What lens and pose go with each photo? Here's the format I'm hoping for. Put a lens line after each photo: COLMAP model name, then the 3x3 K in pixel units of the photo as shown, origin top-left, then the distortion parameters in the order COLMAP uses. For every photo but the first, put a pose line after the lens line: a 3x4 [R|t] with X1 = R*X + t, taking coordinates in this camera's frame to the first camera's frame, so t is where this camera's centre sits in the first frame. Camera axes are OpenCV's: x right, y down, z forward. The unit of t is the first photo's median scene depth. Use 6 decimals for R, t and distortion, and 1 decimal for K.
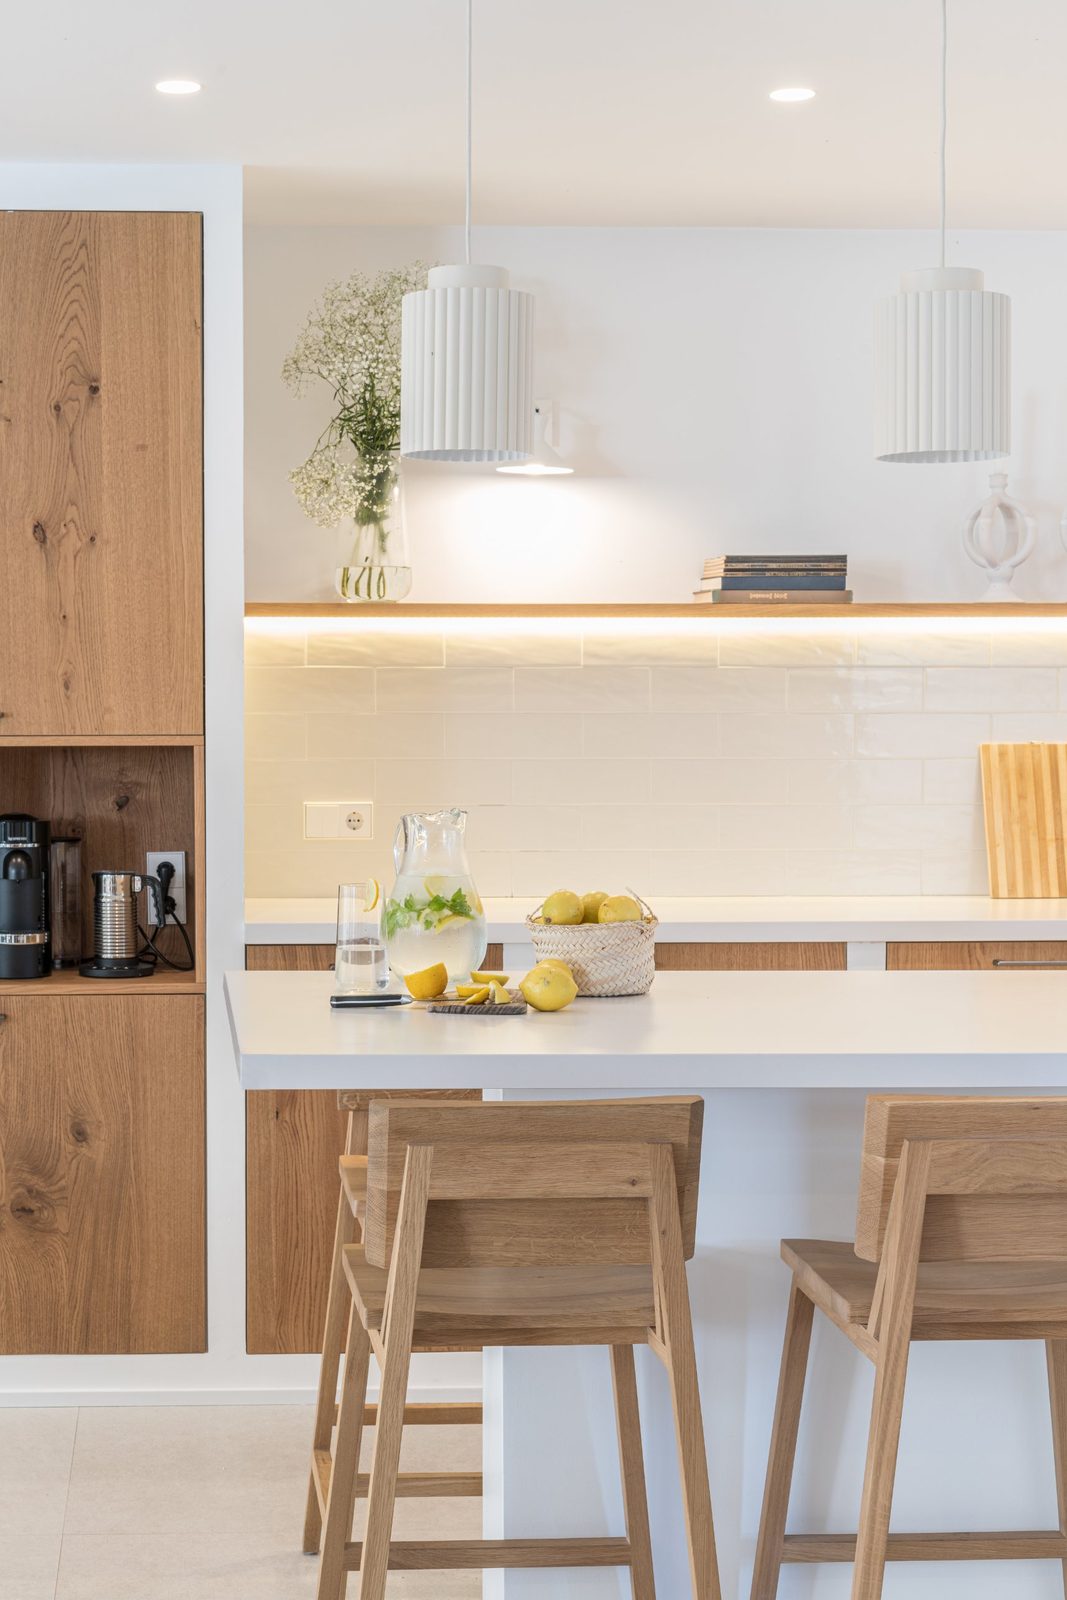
lens RADIAL K [[2482.5, 0, 429.2], [0, 2482.5, 738.0], [0, 0, 1]] dist [0.000523, 0.000000]
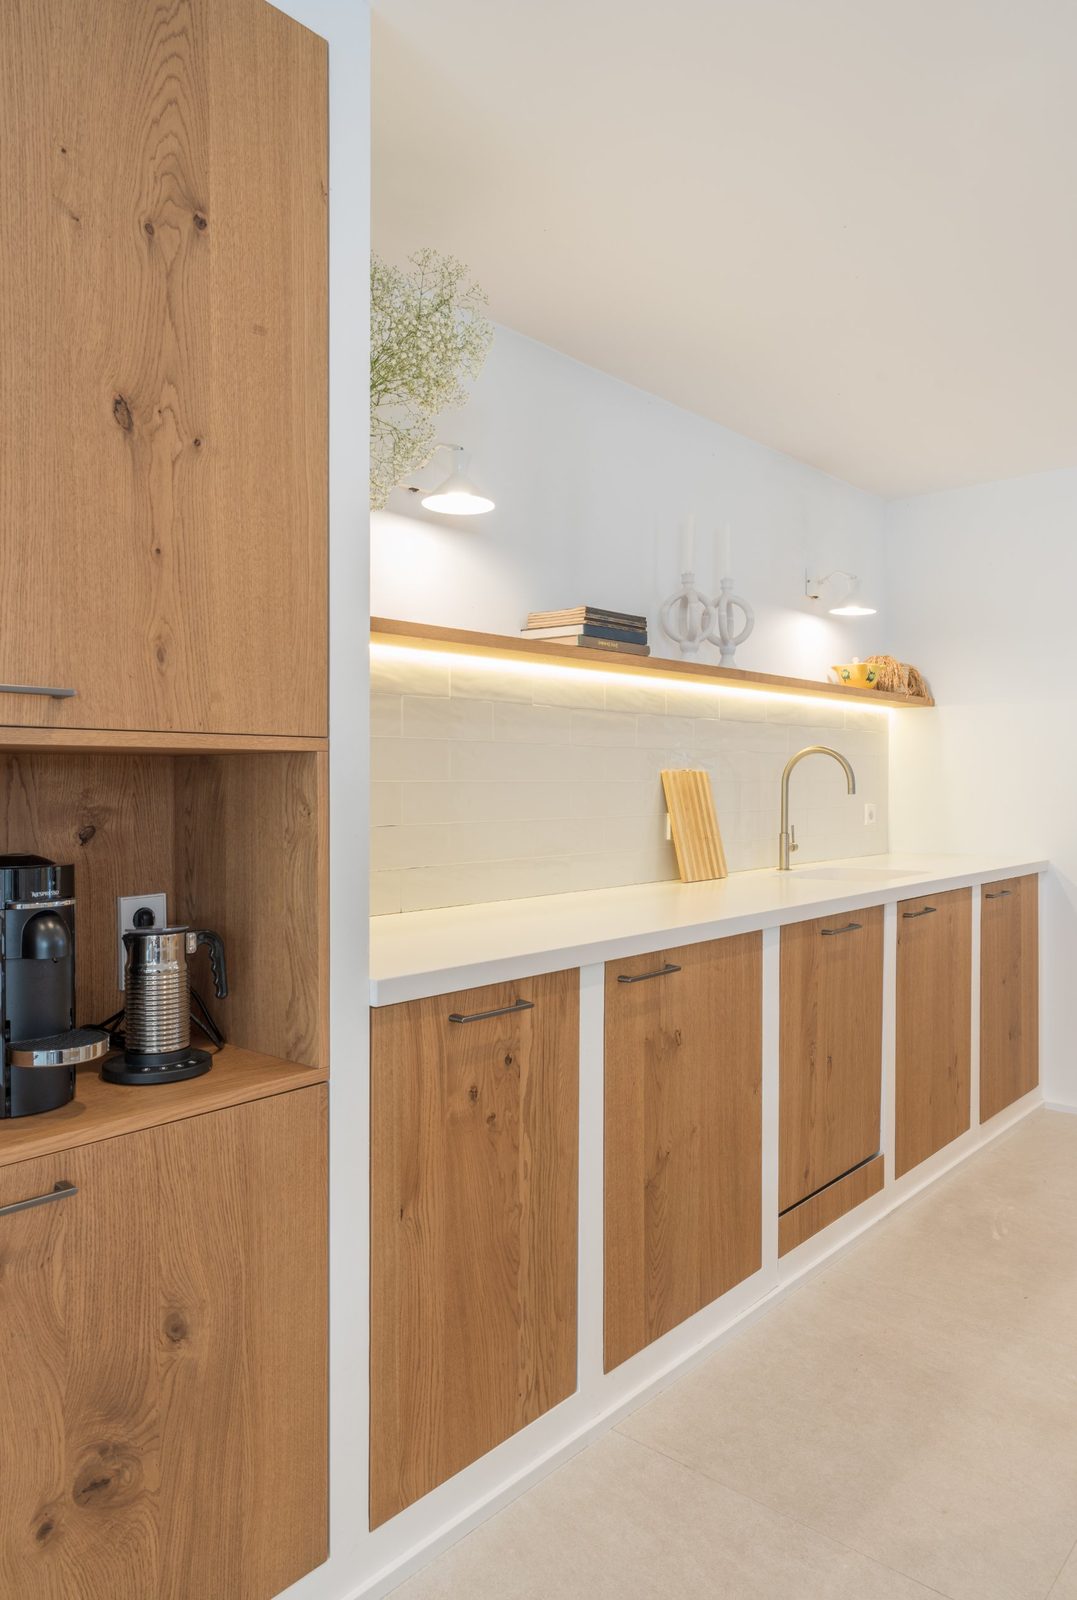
lens RADIAL K [[1029.6, 0, 496.4], [0, 1029.6, 786.6], [0, 0, 1]] dist [-0.003681, 0.008636]
pose [[0.717928, -0.004991, 0.696099, -0.272989], [0.018380, 0.999762, -0.011788, 0.018422], [-0.695874, 0.021257, 0.717849, 0.744388]]
